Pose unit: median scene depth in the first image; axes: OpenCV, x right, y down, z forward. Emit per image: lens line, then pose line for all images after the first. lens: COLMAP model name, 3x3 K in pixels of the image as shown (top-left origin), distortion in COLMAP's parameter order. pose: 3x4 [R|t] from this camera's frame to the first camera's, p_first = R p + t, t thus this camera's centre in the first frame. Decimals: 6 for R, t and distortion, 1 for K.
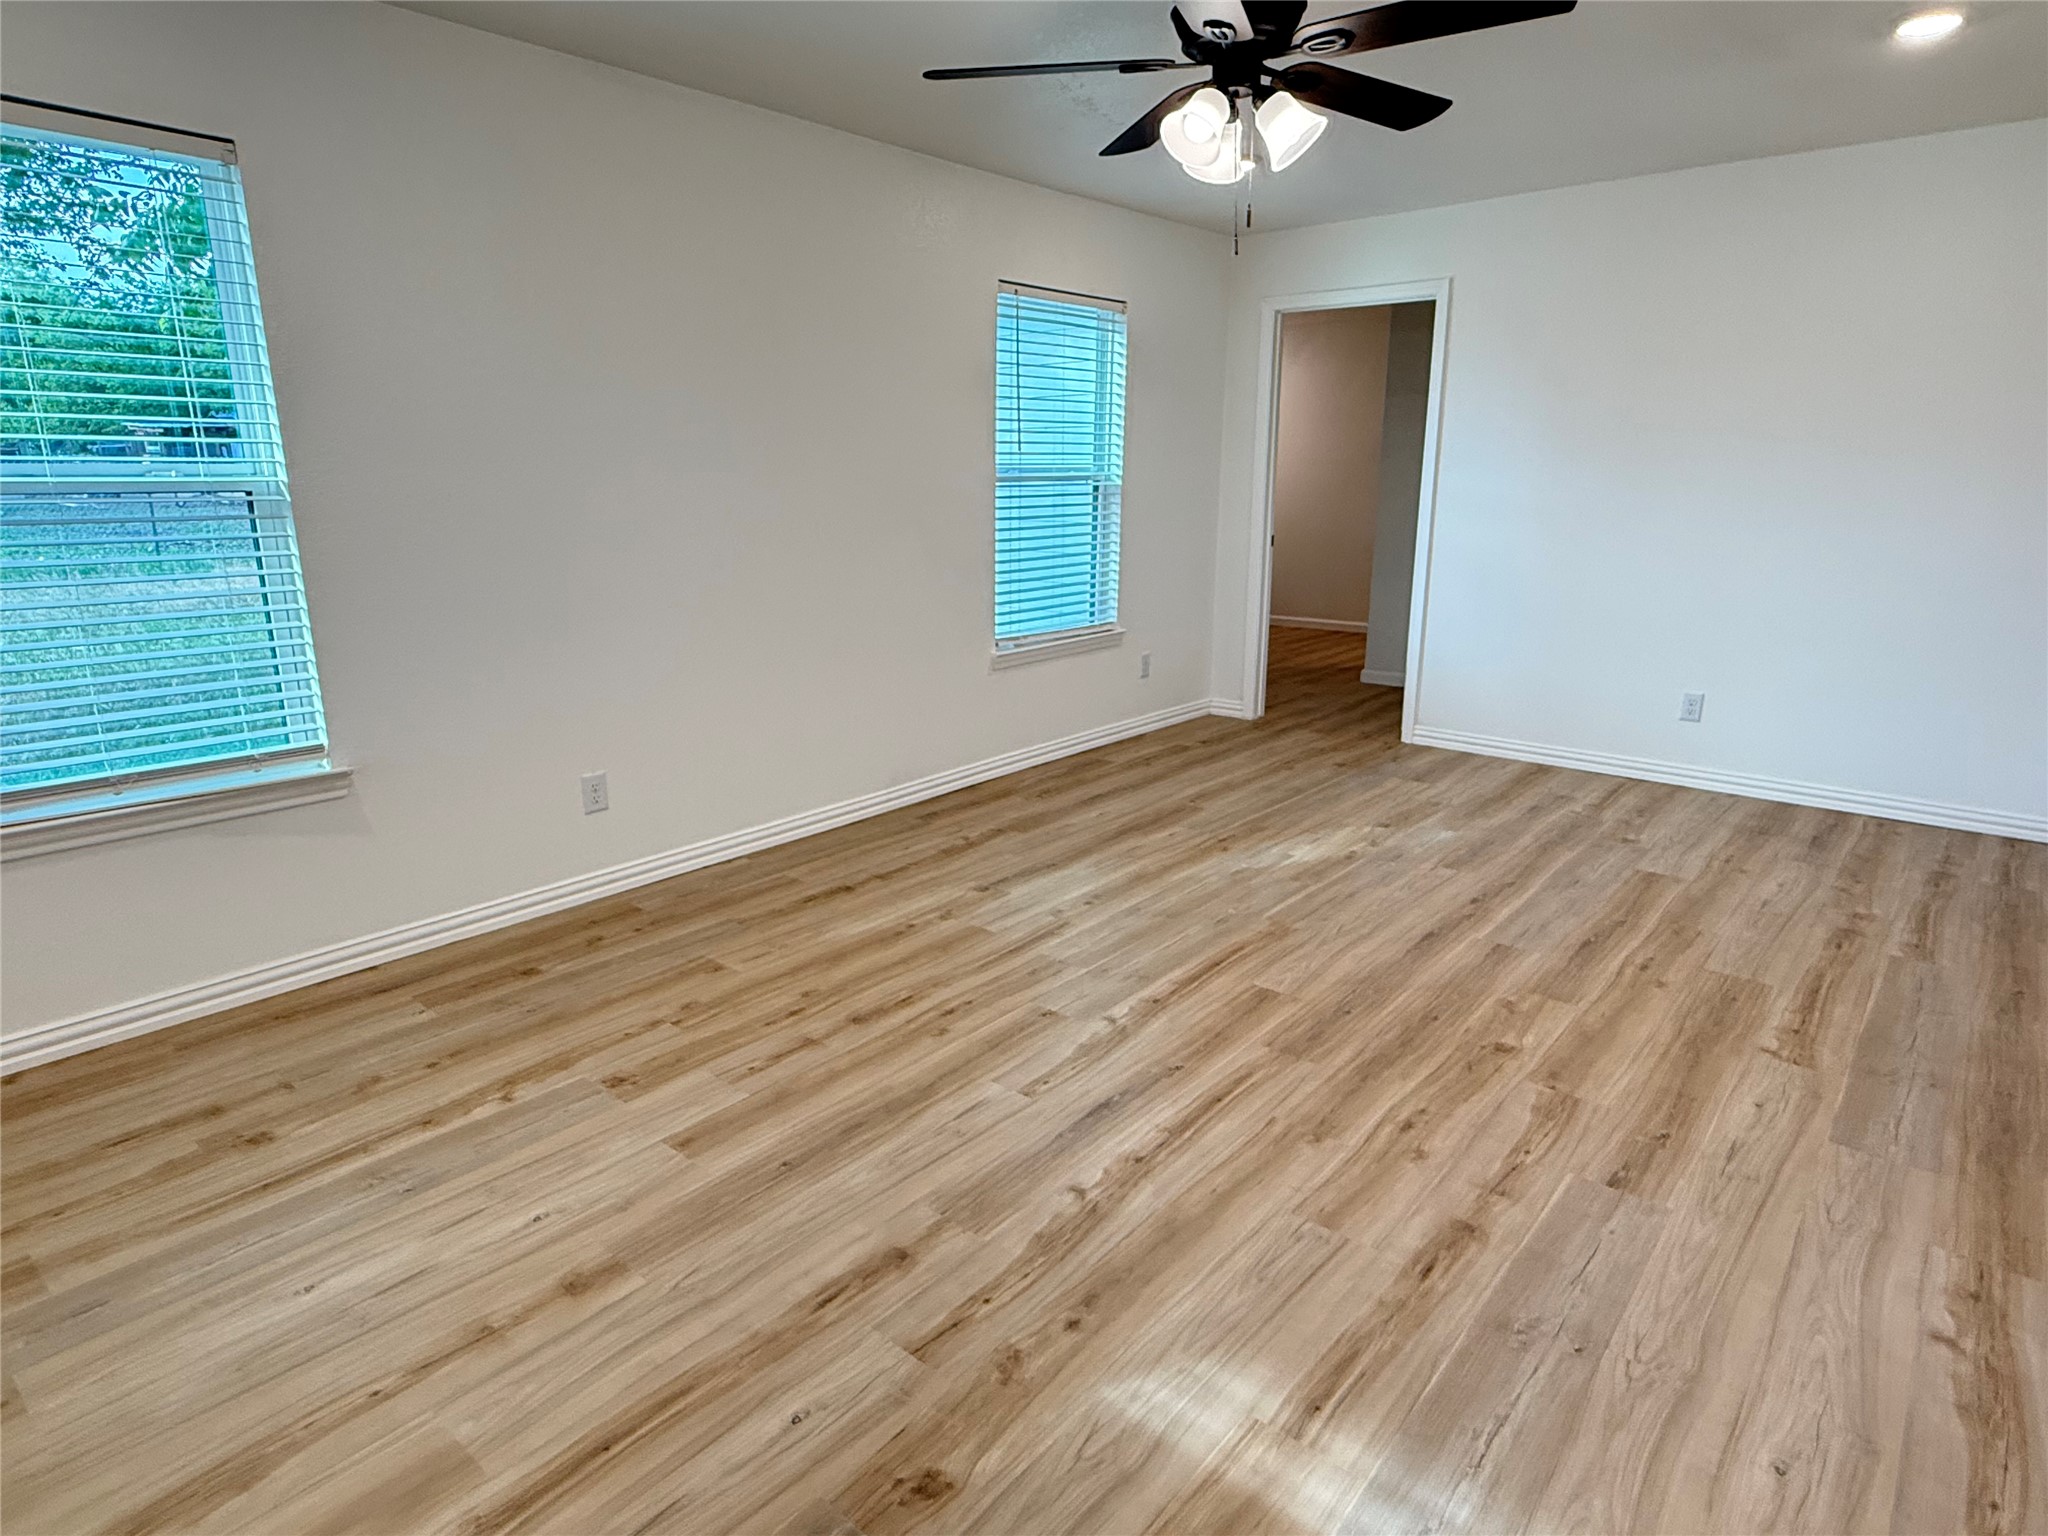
lens RADIAL K [[1150.8, 0, 1024.0], [0, 1150.8, 768.0], [0, 0, 1]] dist [-0.000283, 0.001773]
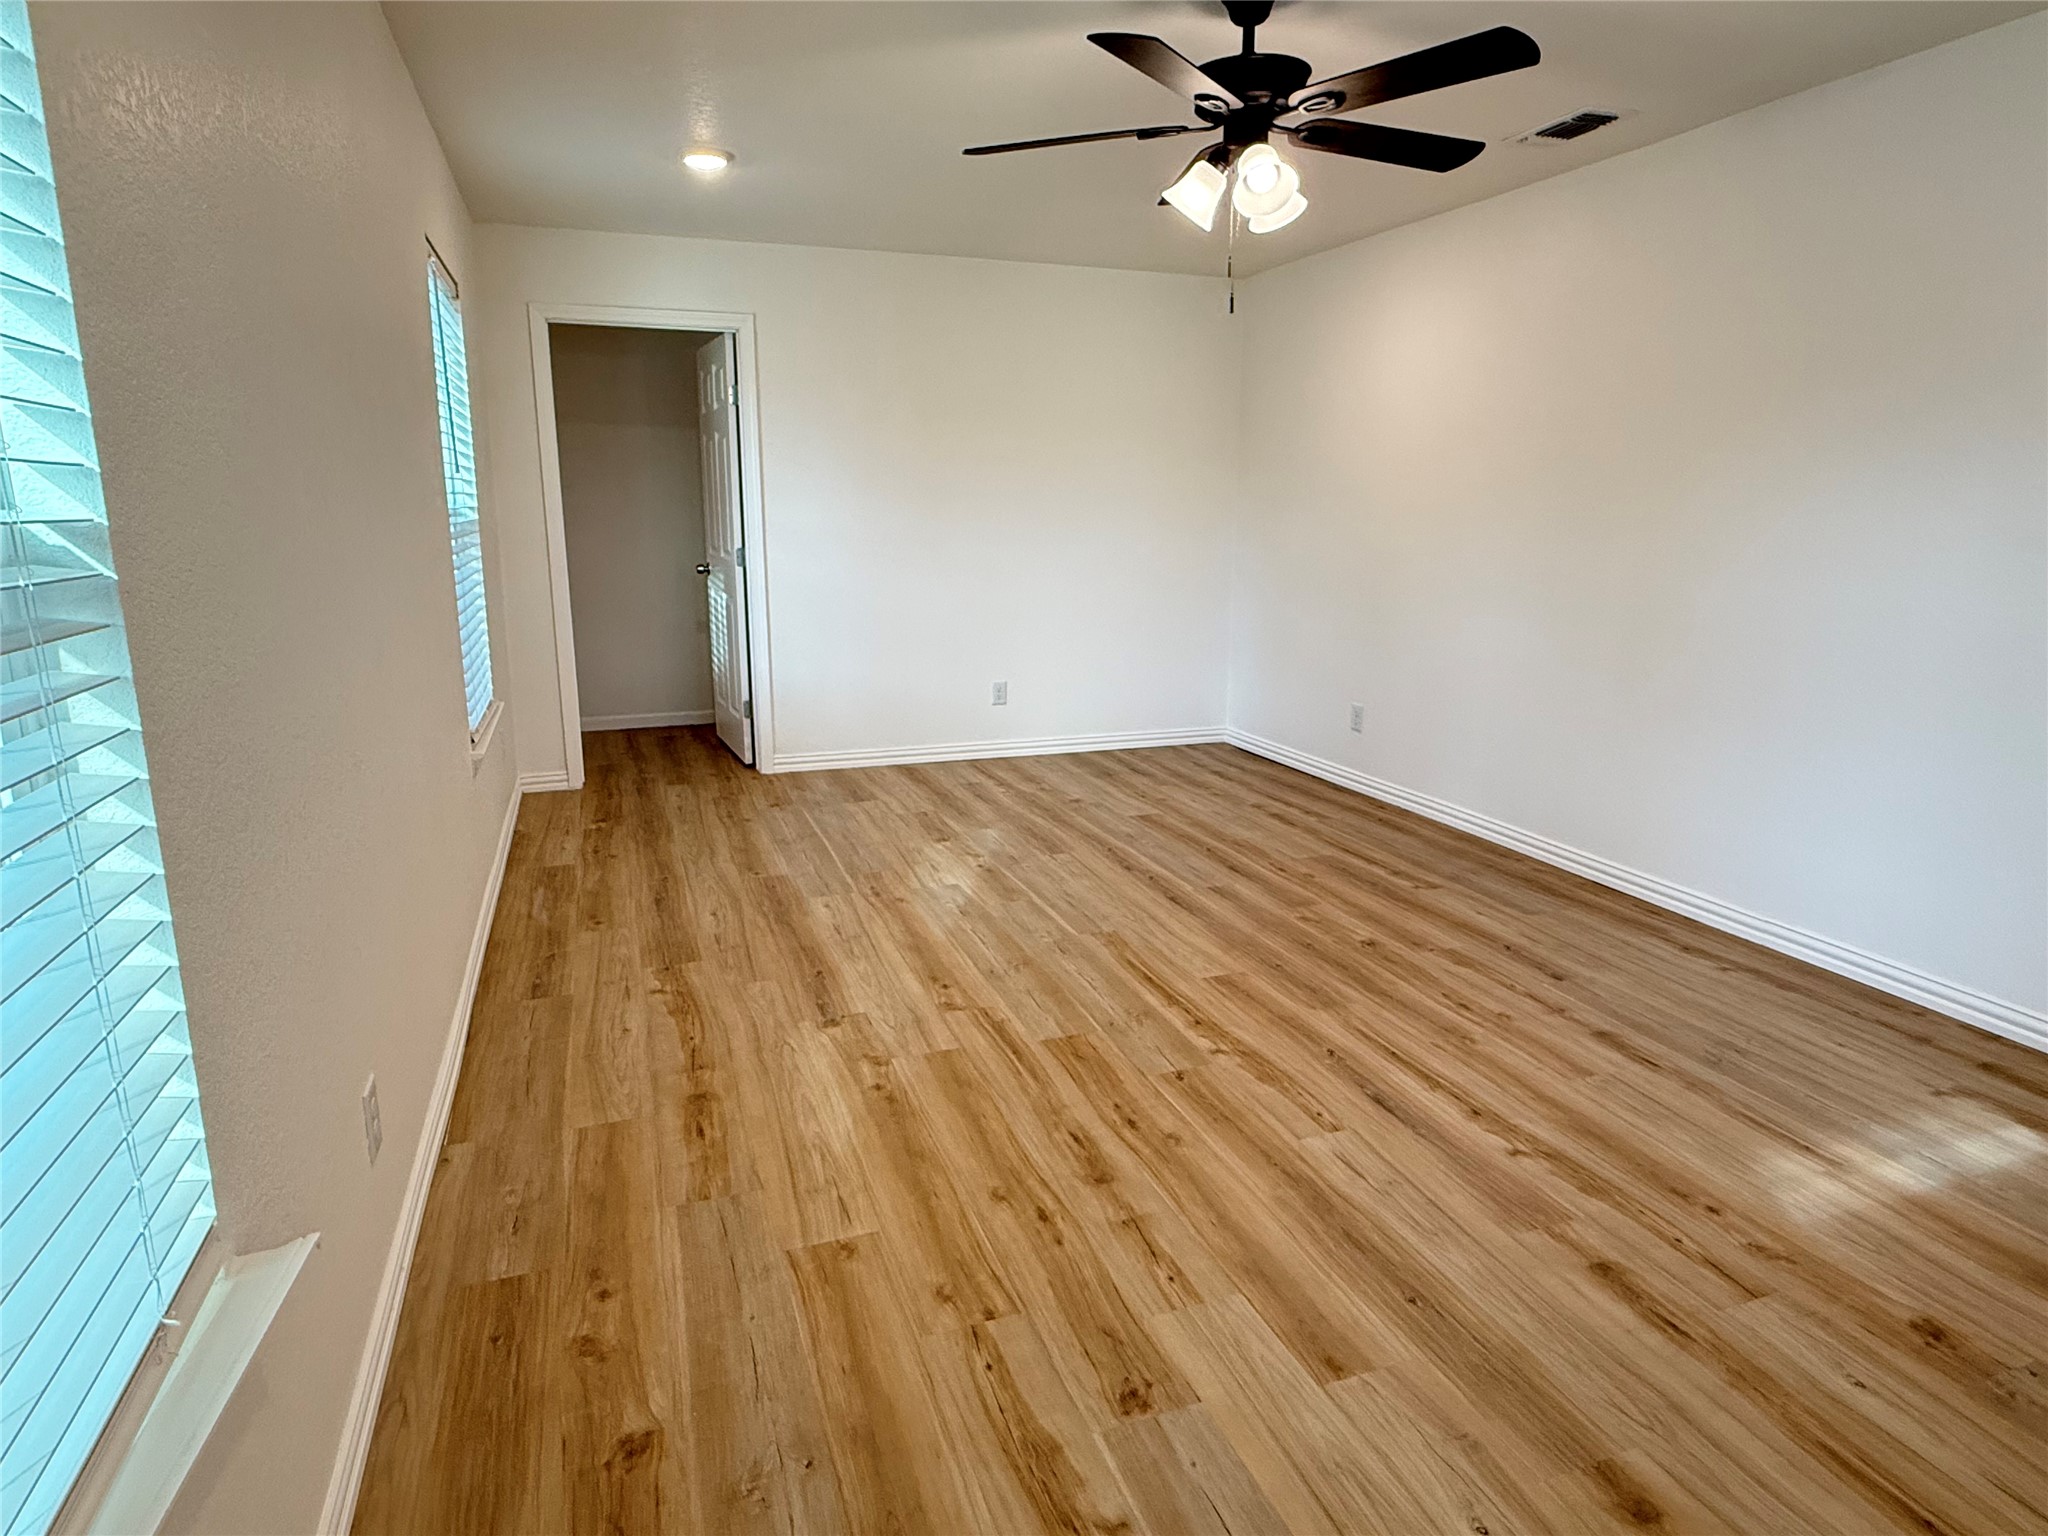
lens RADIAL K [[1150.8, 0, 1024.0], [0, 1150.8, 768.0], [0, 0, 1]] dist [-0.000283, 0.001773]
pose [[0.496180, -0.191029, 0.846944, -0.731737], [0.213794, 0.972340, 0.094061, -0.134370], [-0.841485, 0.134400, 0.523296, 0.542054]]
